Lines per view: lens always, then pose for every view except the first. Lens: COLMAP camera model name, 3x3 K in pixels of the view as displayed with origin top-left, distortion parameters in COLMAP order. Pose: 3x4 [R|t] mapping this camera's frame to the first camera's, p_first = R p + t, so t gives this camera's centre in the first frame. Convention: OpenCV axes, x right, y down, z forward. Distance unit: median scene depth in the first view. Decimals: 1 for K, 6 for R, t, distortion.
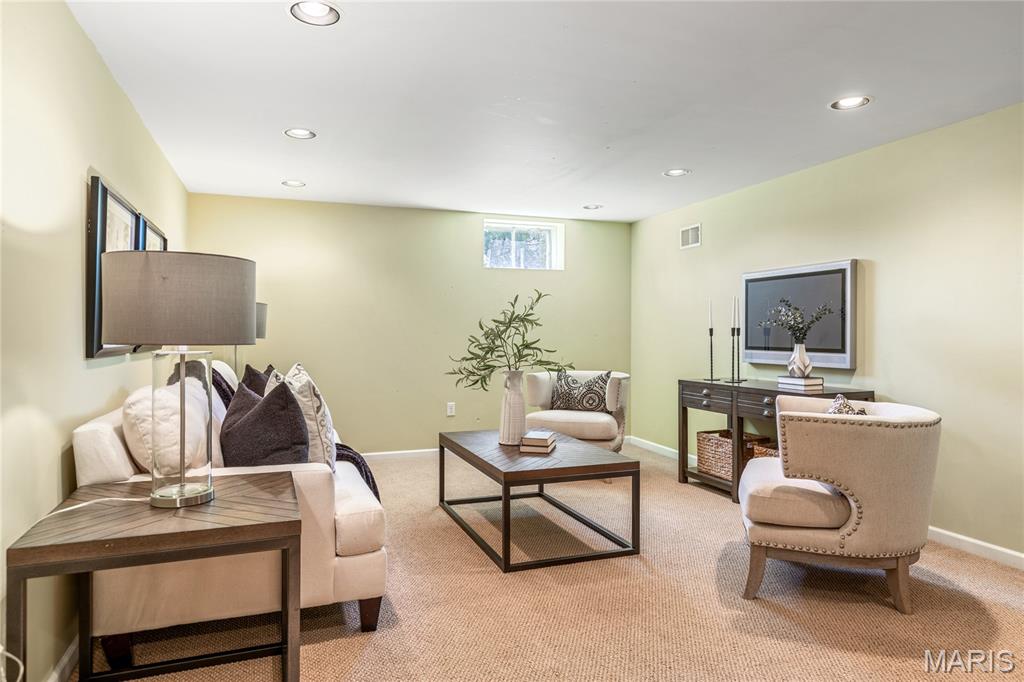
lens RADIAL K [[627.8, 0, 512.2], [0, 627.8, 338.2], [0, 0, 1]] dist [0.001593, 0.002620]
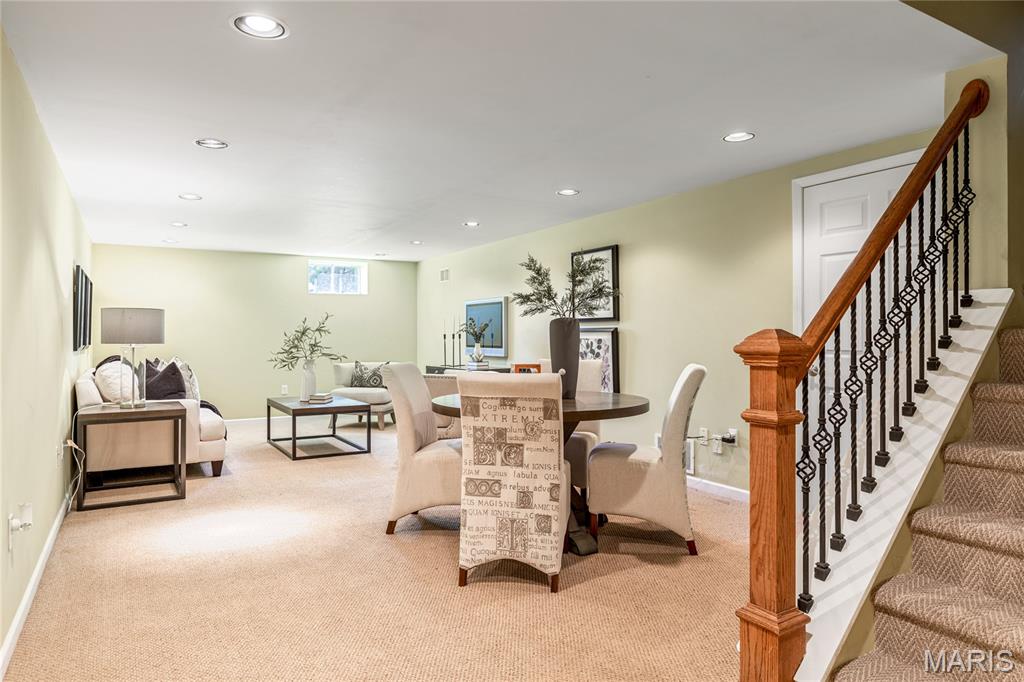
lens RADIAL K [[627.8, 0, 511.4], [0, 627.8, 334.1], [0, 0, 1]] dist [0.001593, 0.002620]
pose [[0.982735, -0.003877, 0.184976, 0.224258], [0.006153, 0.999912, -0.011734, 0.004871], [-0.184914, 0.012670, 0.982673, -0.796685]]
